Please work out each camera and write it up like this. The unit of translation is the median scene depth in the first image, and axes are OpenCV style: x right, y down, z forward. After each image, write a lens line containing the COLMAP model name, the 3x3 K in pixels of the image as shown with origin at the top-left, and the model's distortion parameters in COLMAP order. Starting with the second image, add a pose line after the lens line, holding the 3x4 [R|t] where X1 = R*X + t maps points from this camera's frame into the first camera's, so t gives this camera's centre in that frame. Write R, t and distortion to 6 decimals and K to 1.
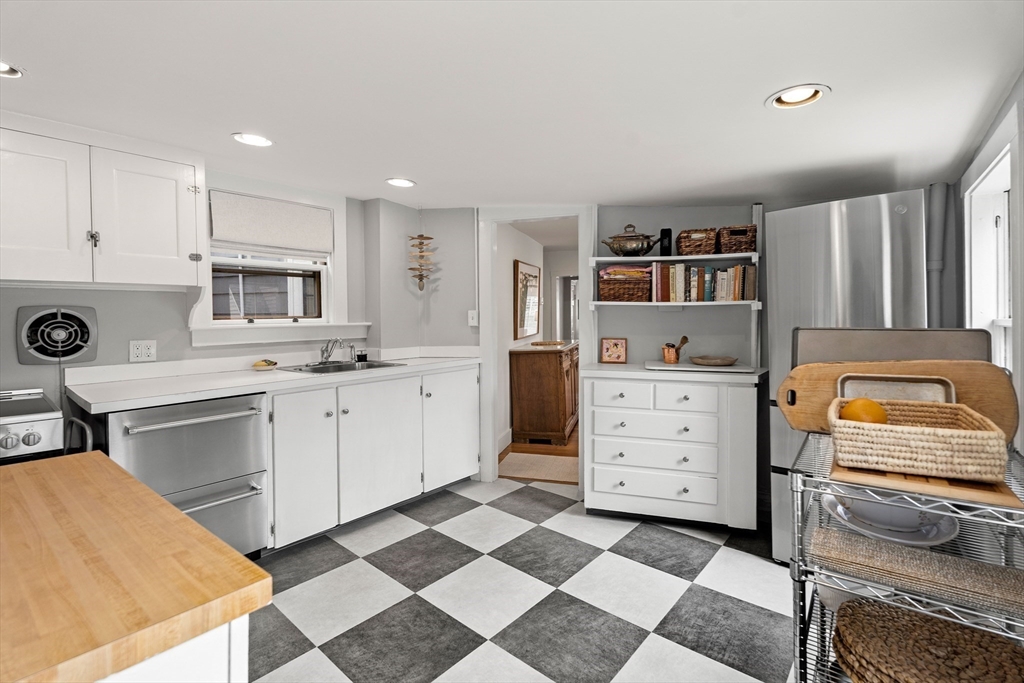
lens RADIAL K [[452.0, 0, 510.9], [0, 452.0, 325.3], [0, 0, 1]] dist [-0.004461, -0.000457]
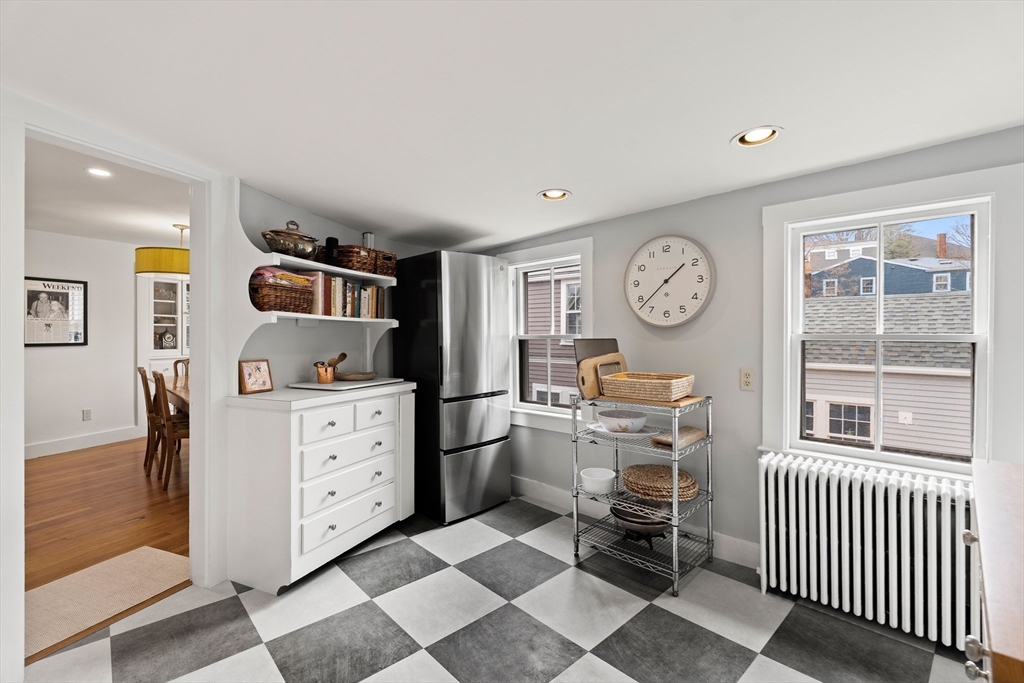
lens RADIAL K [[452.0, 0, 510.4], [0, 452.0, 335.3], [0, 0, 1]] dist [-0.004461, -0.000457]
pose [[0.124635, 0.005232, 0.992189, -0.529992], [0.016432, 0.999838, -0.007337, -0.000246], [-0.992067, 0.017218, 0.124529, 0.524005]]
